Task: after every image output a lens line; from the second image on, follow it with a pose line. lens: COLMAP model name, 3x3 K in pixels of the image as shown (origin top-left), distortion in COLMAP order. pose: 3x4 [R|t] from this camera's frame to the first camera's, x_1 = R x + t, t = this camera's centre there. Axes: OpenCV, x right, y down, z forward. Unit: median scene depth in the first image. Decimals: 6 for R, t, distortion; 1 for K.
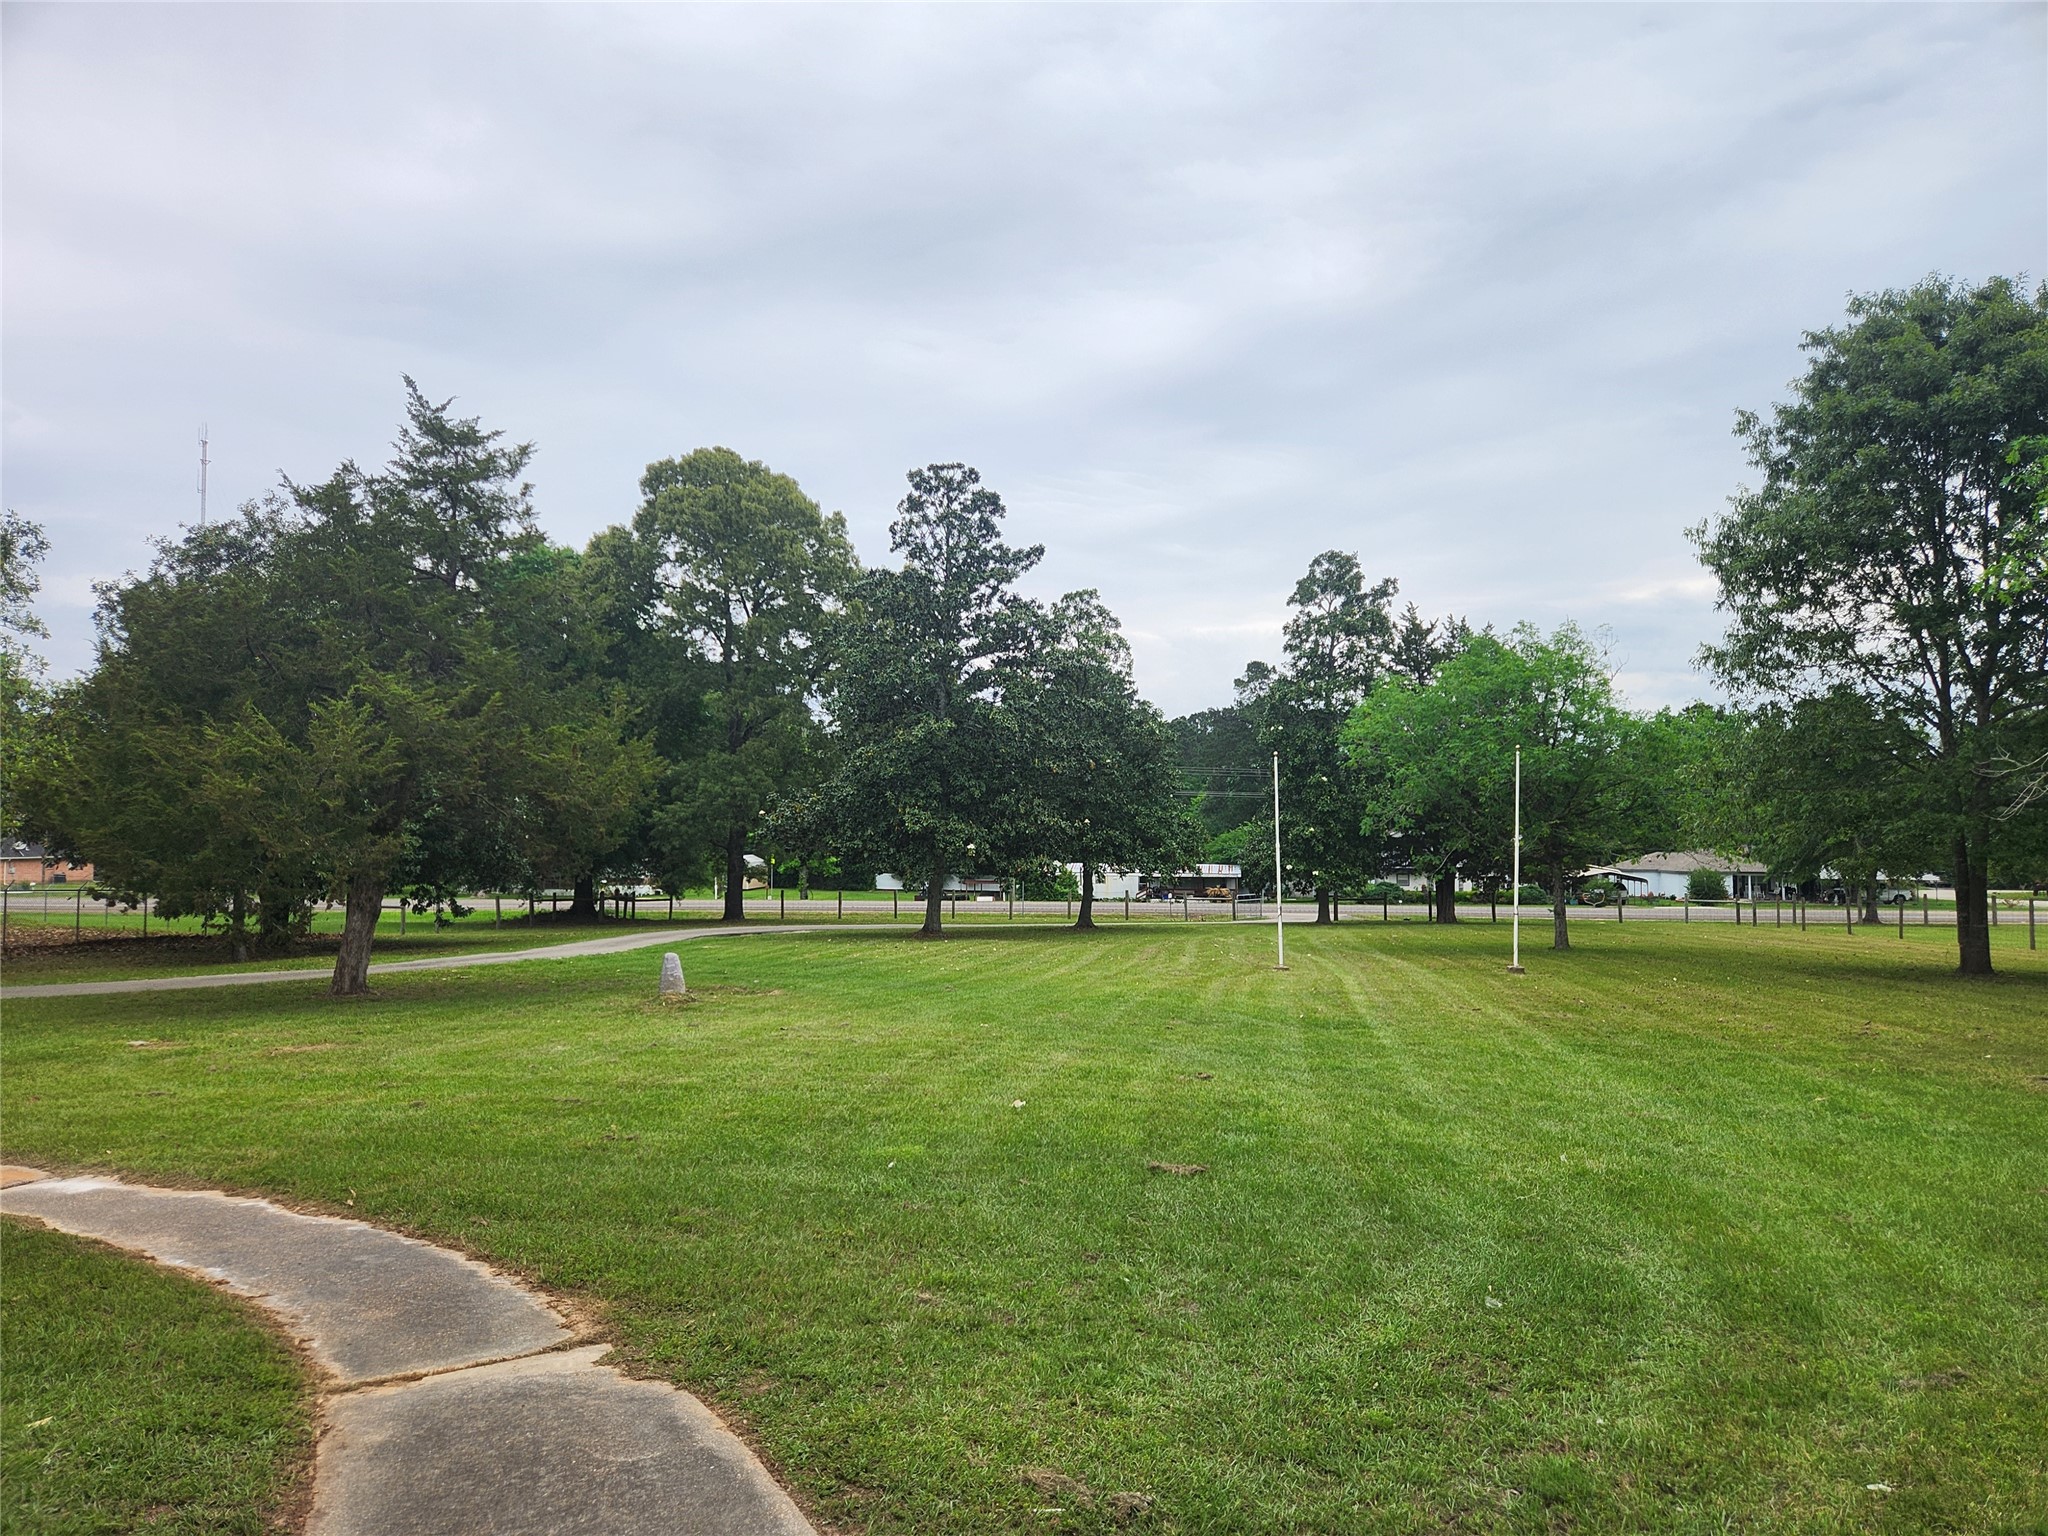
lens RADIAL K [[1381.6, 0, 1030.5], [0, 1381.6, 770.6], [0, 0, 1]] dist [0.010851, -0.007088]
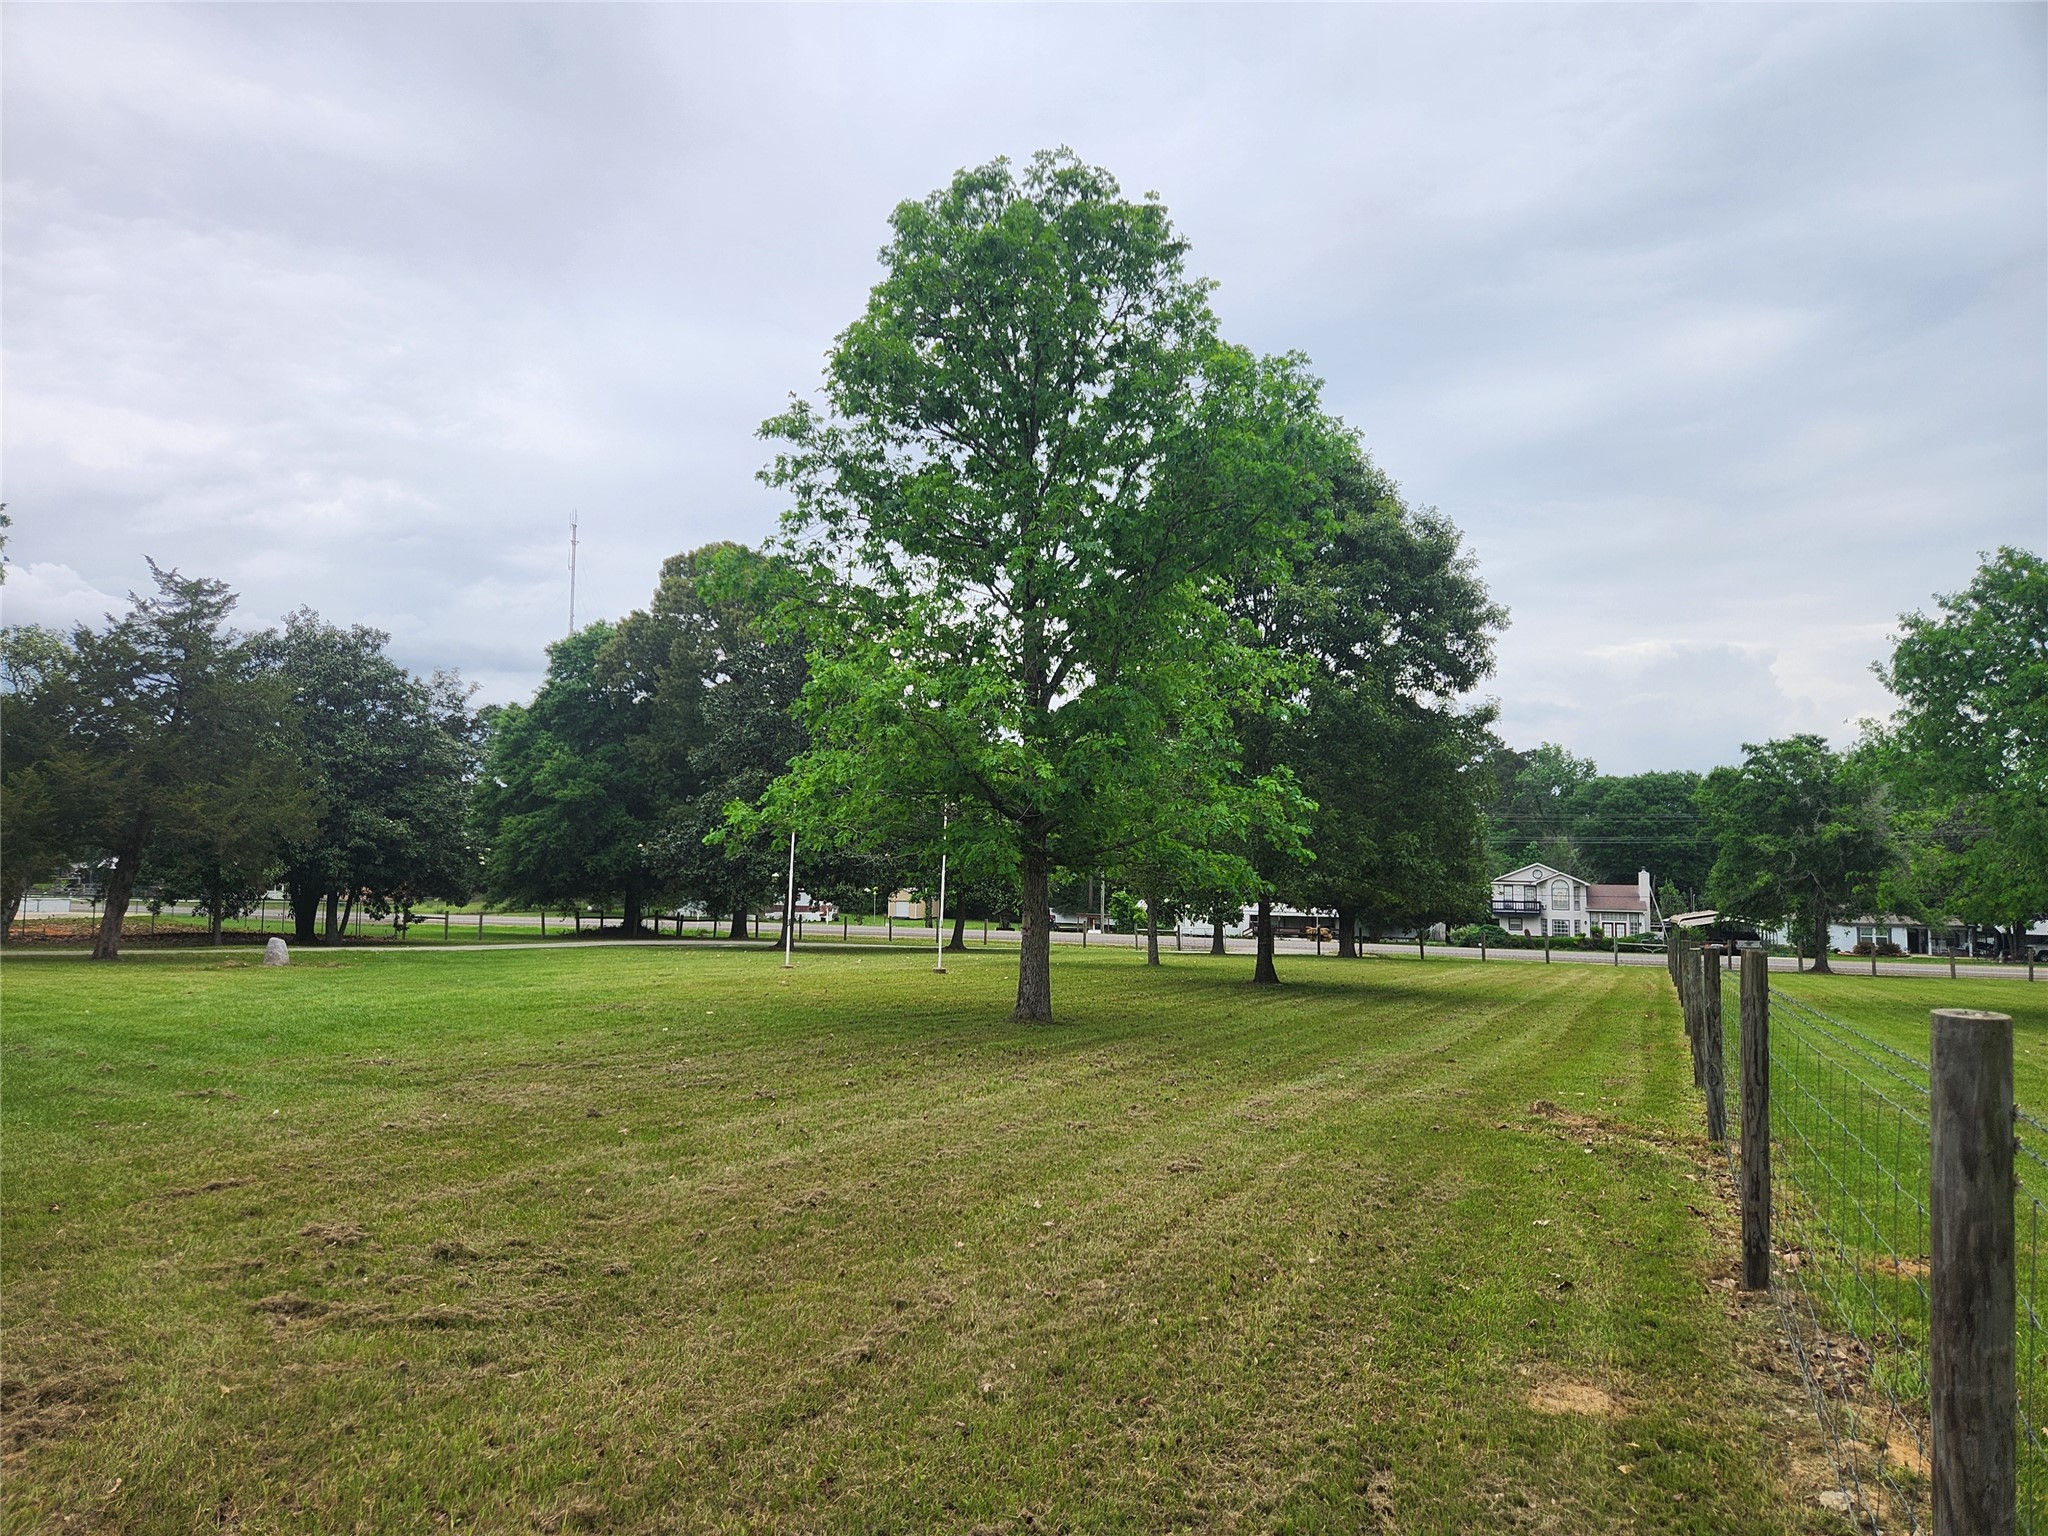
lens RADIAL K [[1381.6, 0, 1006.0], [0, 1381.6, 774.7], [0, 0, 1]] dist [0.010851, -0.007088]
pose [[0.965344, -0.003772, -0.260955, 0.329812], [-0.003174, 0.999652, -0.026192, -0.001685], [0.260963, 0.026113, 0.964996, -0.087899]]
